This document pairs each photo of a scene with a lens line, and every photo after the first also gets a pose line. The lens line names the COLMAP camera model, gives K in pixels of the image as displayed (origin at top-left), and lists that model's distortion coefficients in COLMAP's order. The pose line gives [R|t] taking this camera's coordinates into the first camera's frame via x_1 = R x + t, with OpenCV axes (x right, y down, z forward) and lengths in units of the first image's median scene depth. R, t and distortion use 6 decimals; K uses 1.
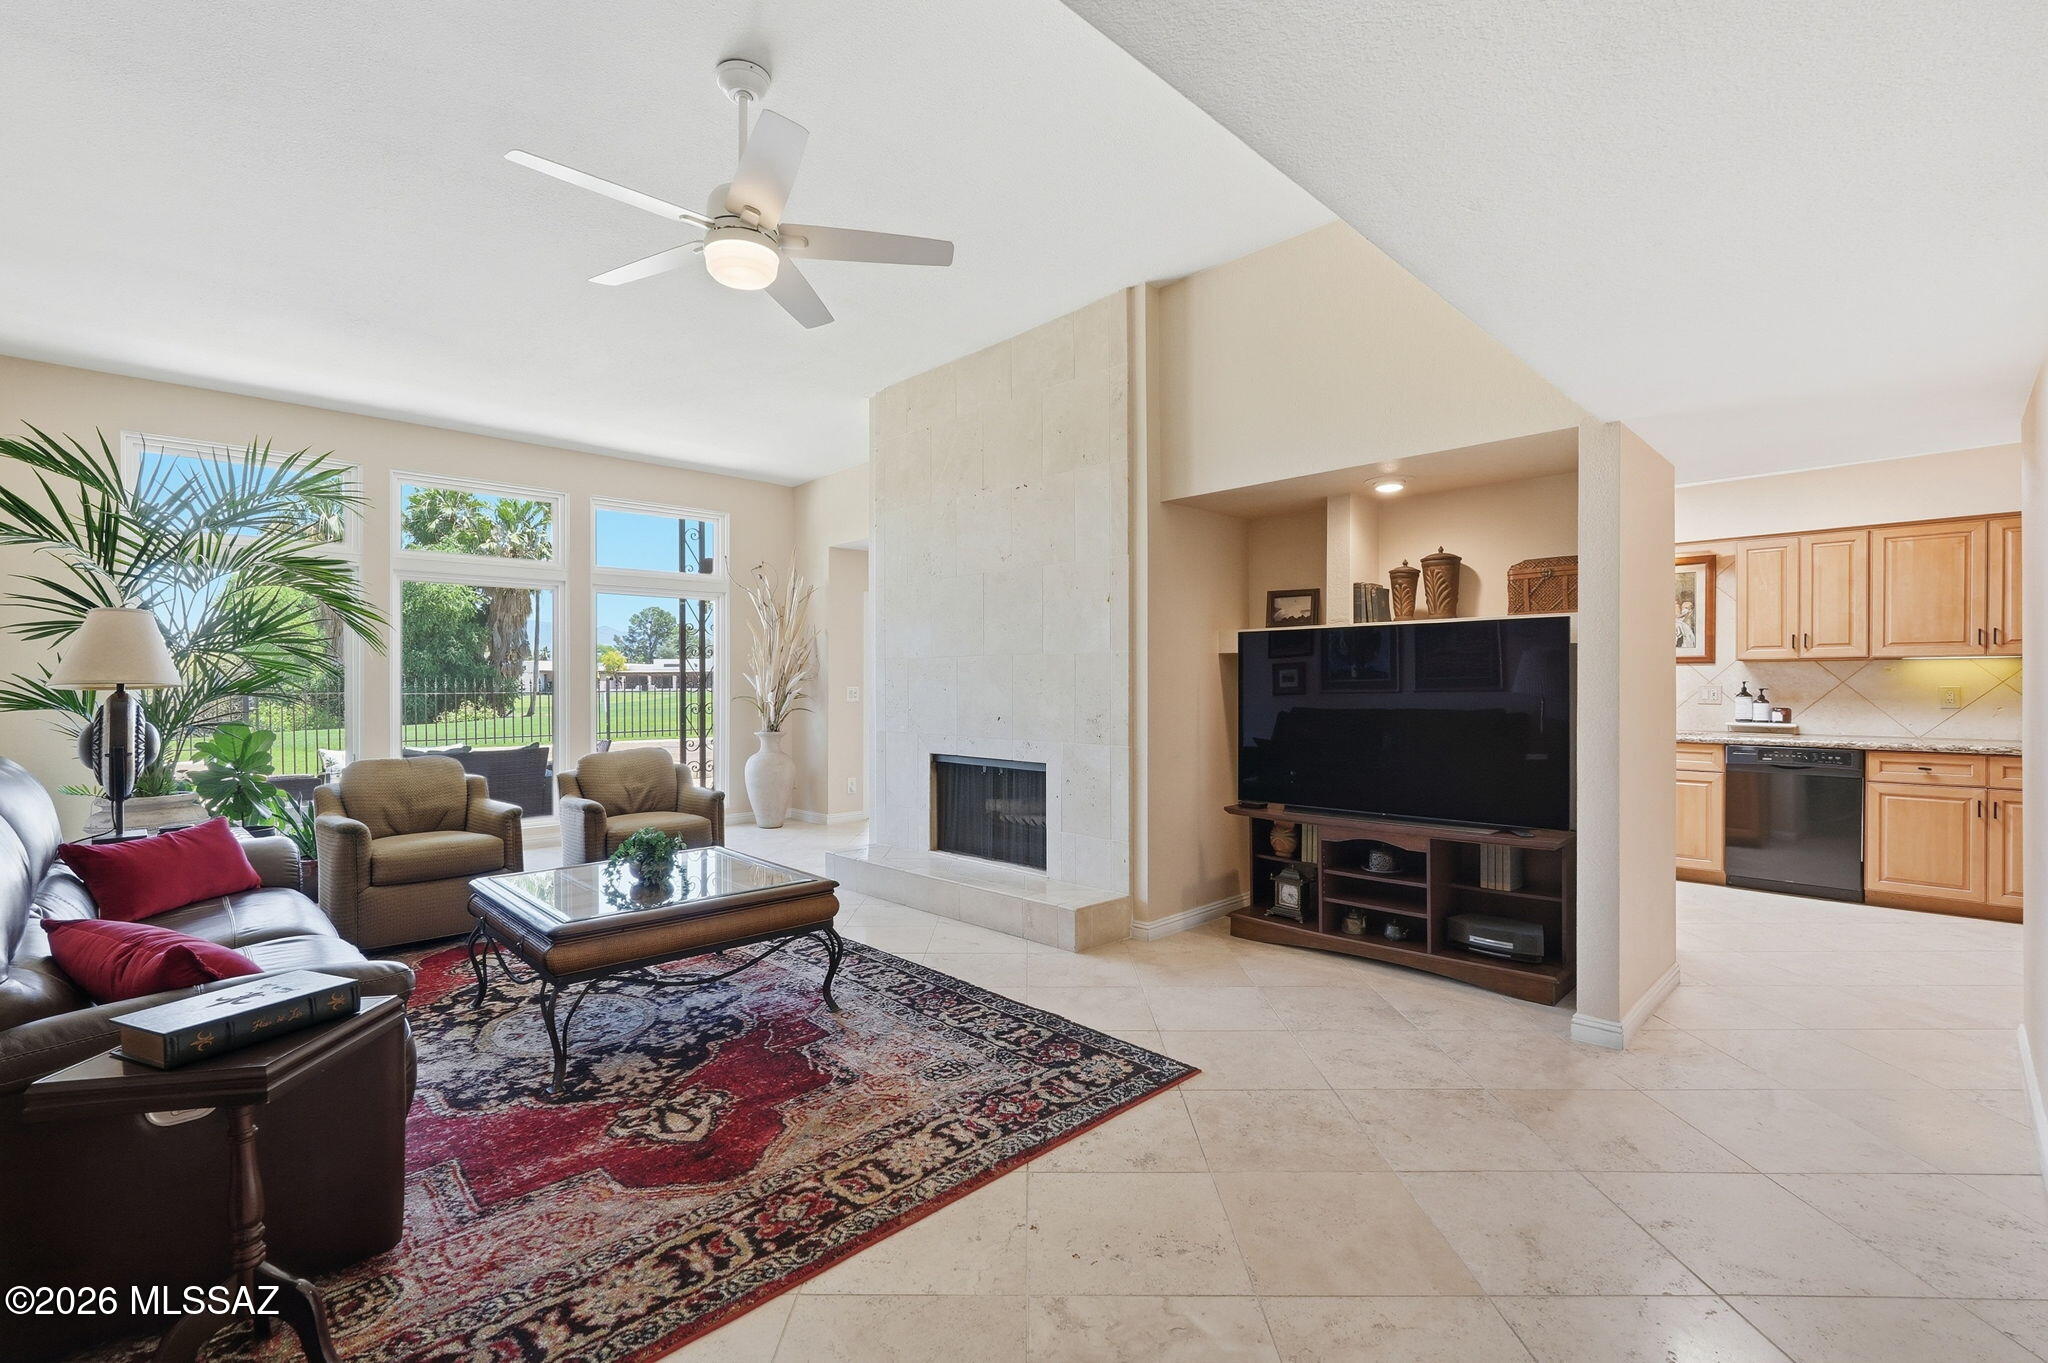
lens RADIAL K [[919.7, 0, 1034.1], [0, 919.7, 685.0], [0, 0, 1]] dist [-0.001474, -0.000123]
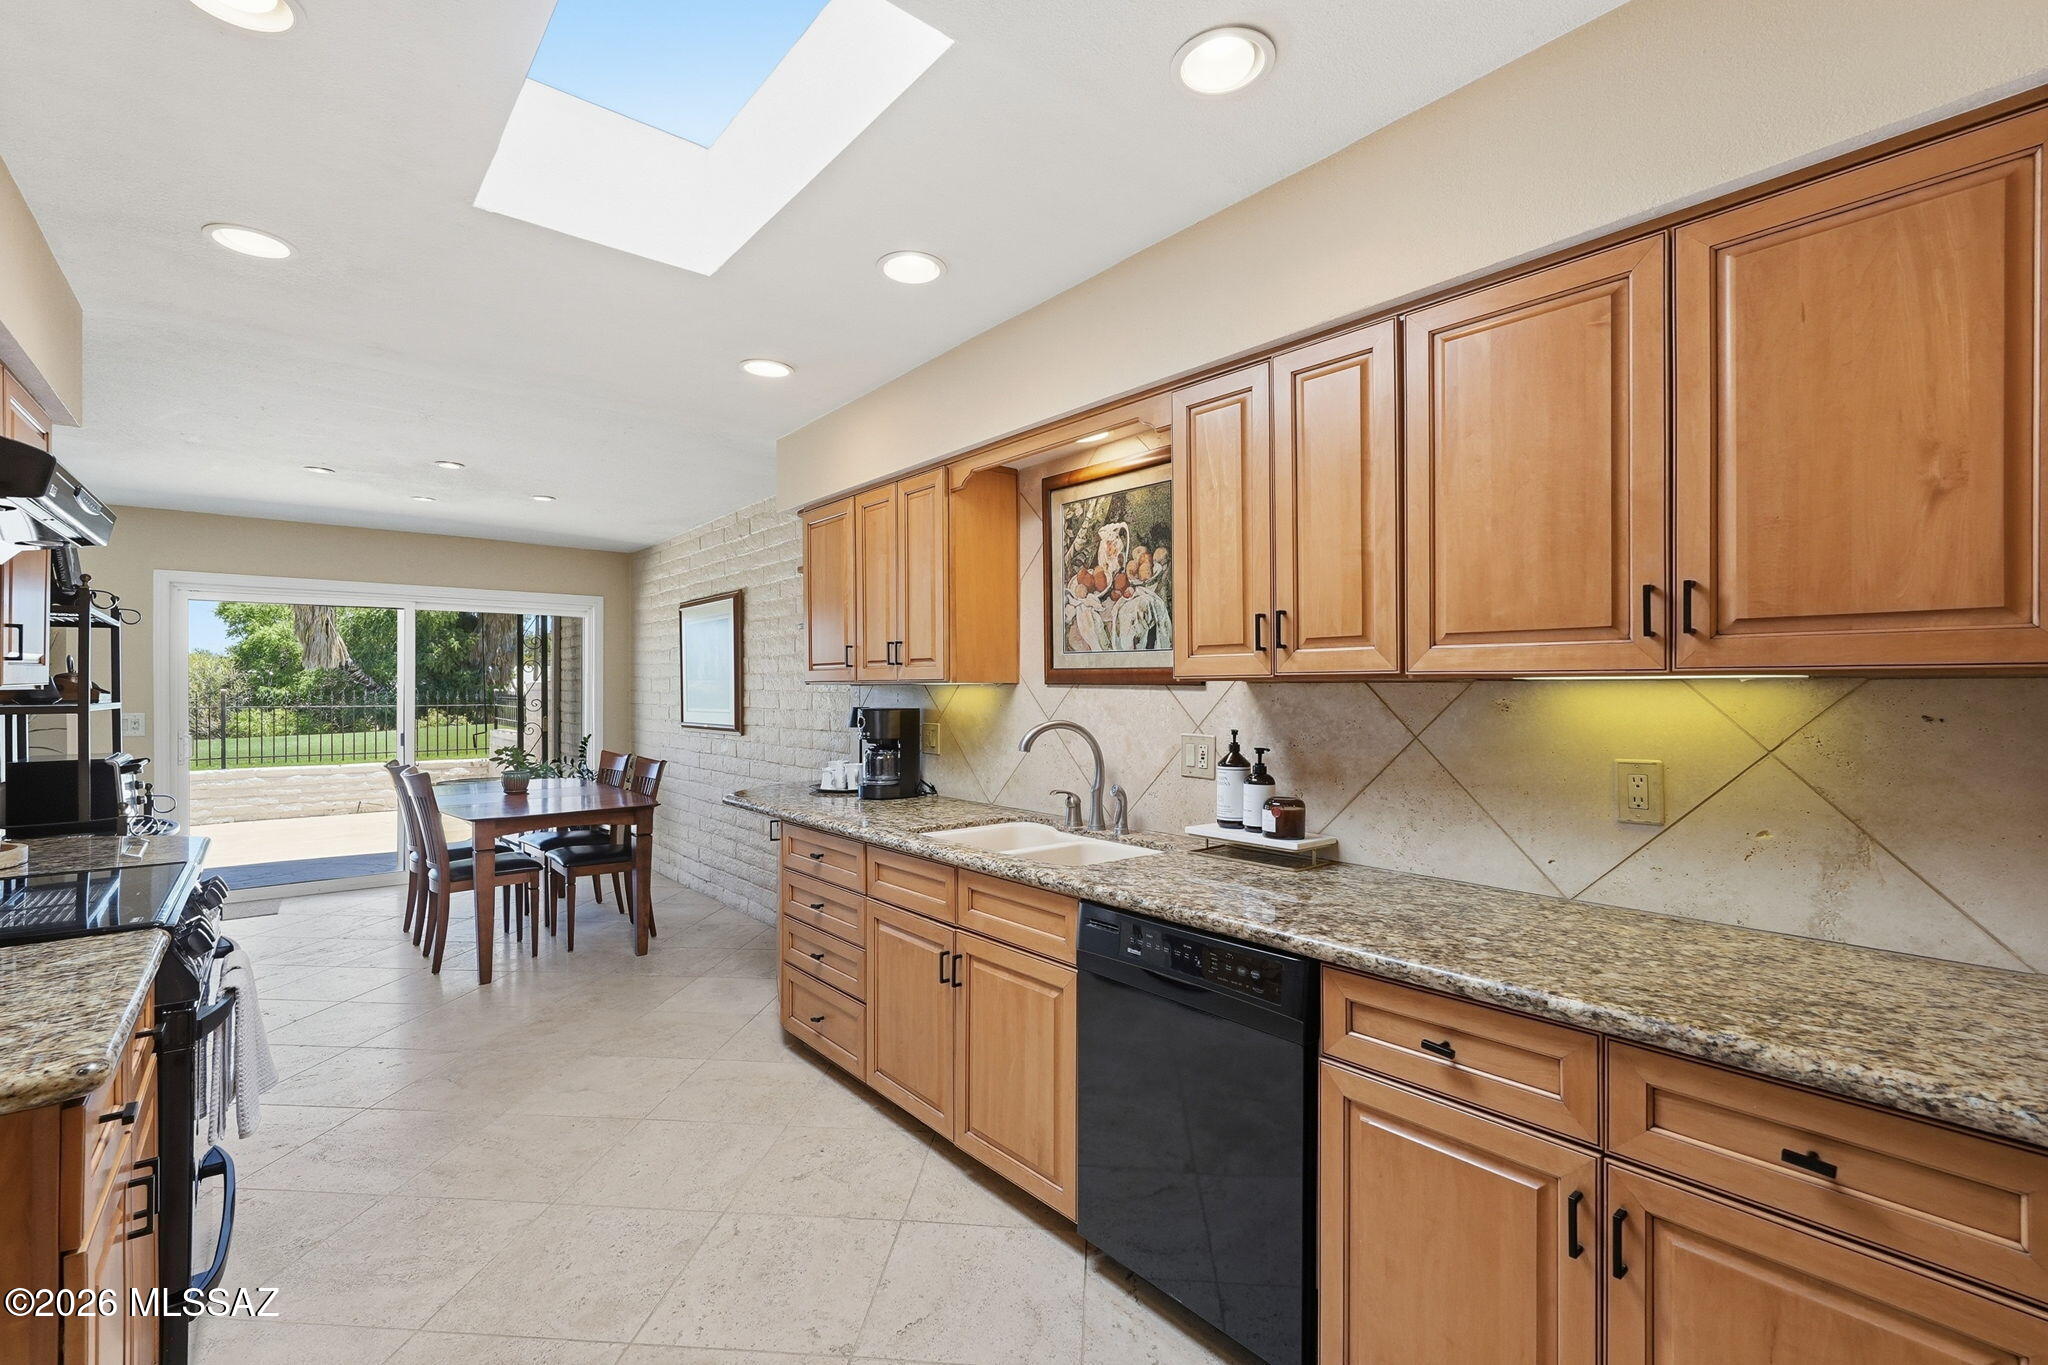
lens RADIAL K [[934.9, 0, 1040.7], [0, 934.9, 687.2], [0, 0, 1]] dist [-0.000935, 0.000118]
pose [[0.997358, 0.002723, -0.072591, 0.804838], [-0.003069, 0.999984, -0.004657, -0.023845], [0.072578, 0.004867, 0.997351, 0.638138]]
